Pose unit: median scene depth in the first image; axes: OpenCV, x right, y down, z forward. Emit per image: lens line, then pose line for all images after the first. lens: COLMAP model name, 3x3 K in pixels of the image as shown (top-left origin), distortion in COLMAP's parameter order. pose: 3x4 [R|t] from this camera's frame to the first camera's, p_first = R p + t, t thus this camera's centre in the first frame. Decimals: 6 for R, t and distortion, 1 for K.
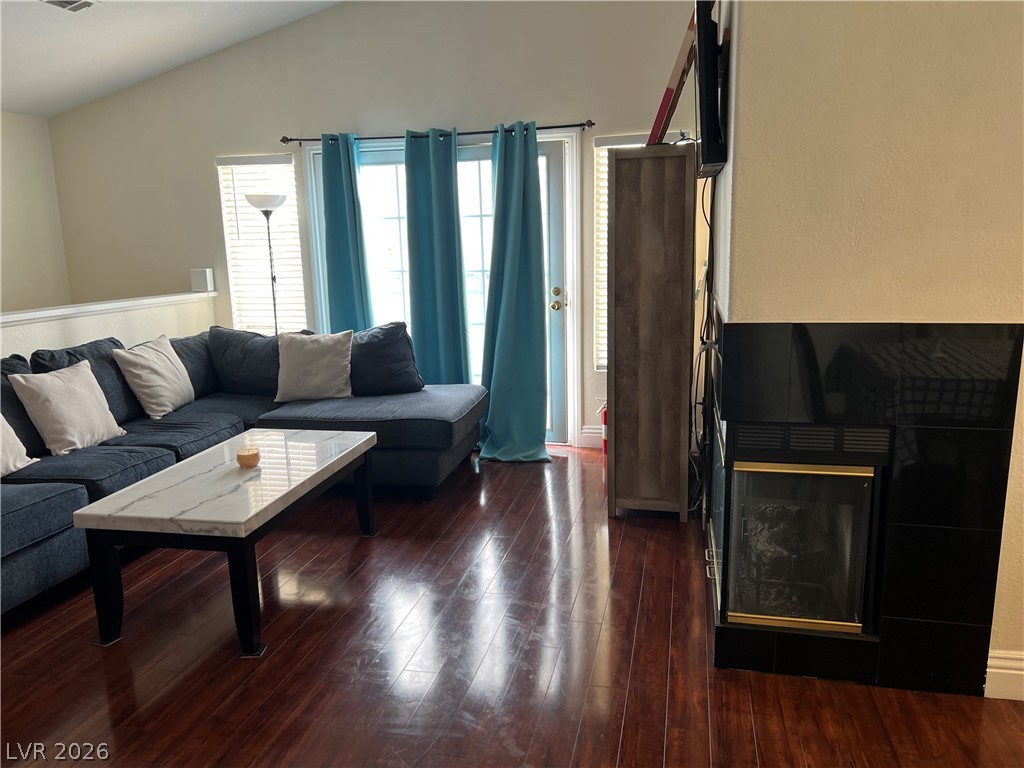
lens RADIAL K [[772.6, 0, 511.6], [0, 772.6, 387.3], [0, 0, 1]] dist [0.030004, -0.028144]
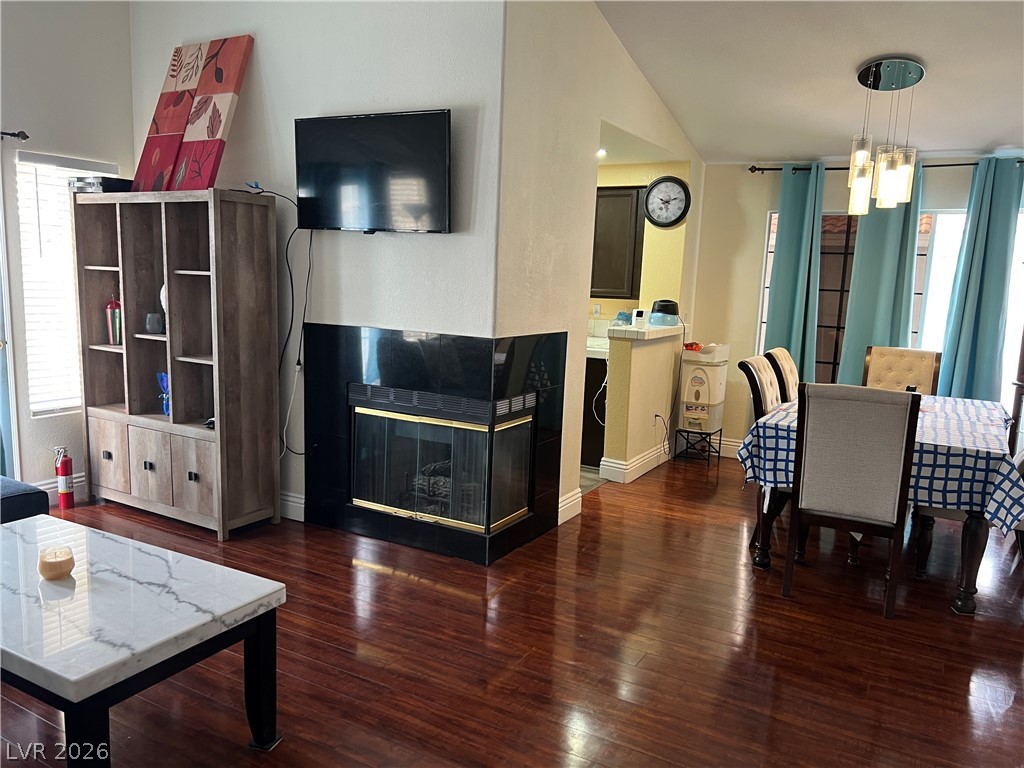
lens RADIAL K [[772.6, 0, 511.3], [0, 772.6, 385.8], [0, 0, 1]] dist [0.030004, -0.028144]
pose [[0.285227, -0.101133, 0.953110, -0.764432], [0.139322, 0.988230, 0.063166, -0.050815], [-0.948280, 0.114772, 0.295960, 0.320418]]
